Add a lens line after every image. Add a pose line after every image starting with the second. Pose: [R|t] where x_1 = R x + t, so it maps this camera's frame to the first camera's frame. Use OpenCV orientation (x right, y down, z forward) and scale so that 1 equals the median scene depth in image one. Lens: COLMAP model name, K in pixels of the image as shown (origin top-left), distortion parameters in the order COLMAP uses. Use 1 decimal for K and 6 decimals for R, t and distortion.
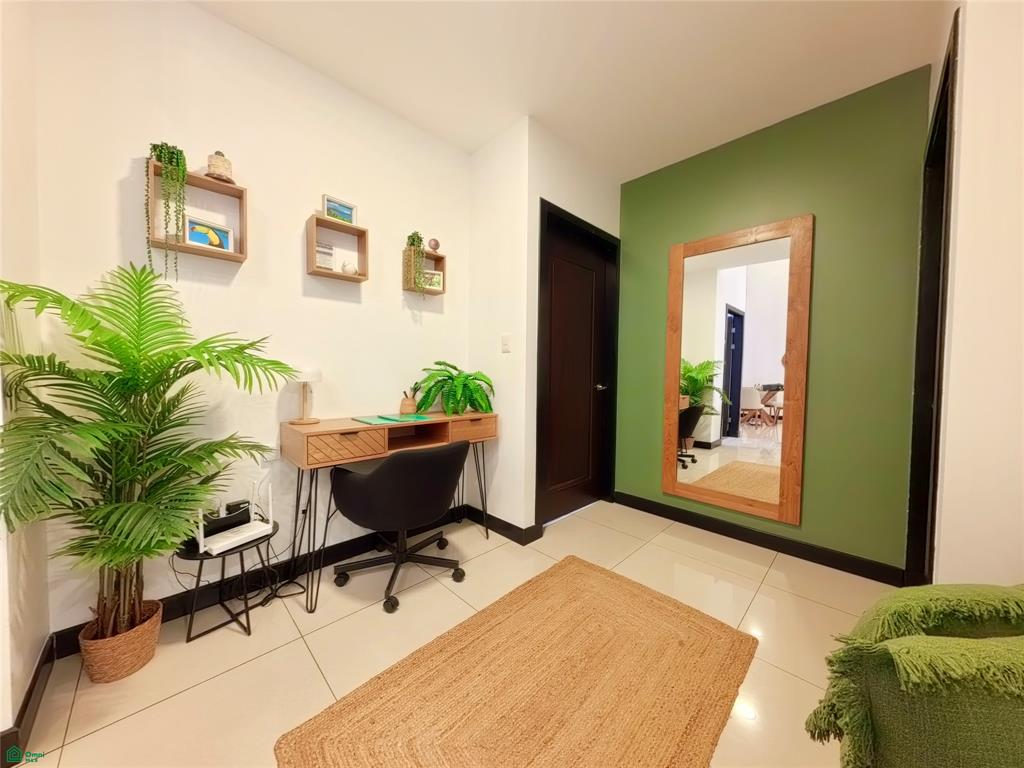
lens RADIAL K [[357.6, 0, 512.5], [0, 357.6, 382.0], [0, 0, 1]] dist [0.005507, -0.001763]
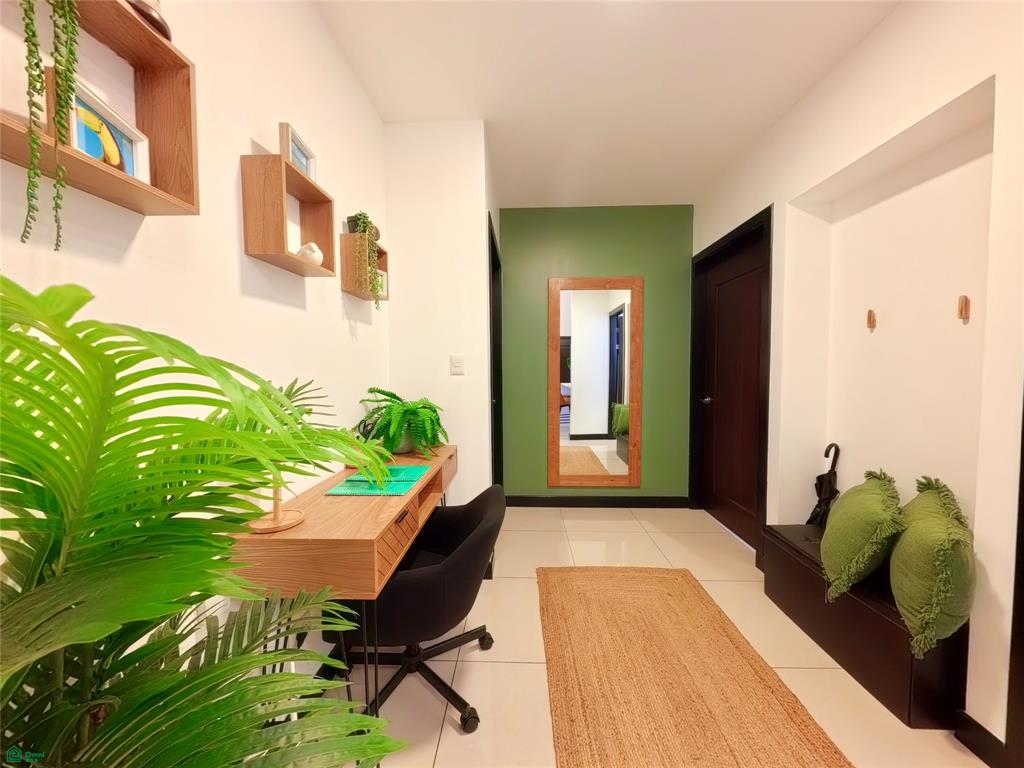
lens RADIAL K [[357.6, 0, 512.5], [0, 357.6, 382.0], [0, 0, 1]] dist [0.005507, -0.001763]
pose [[0.727364, -0.047596, 0.684599, -0.617700], [0.037635, 0.998857, 0.029458, -0.099992], [-0.685219, 0.004338, 0.728324, 0.300987]]
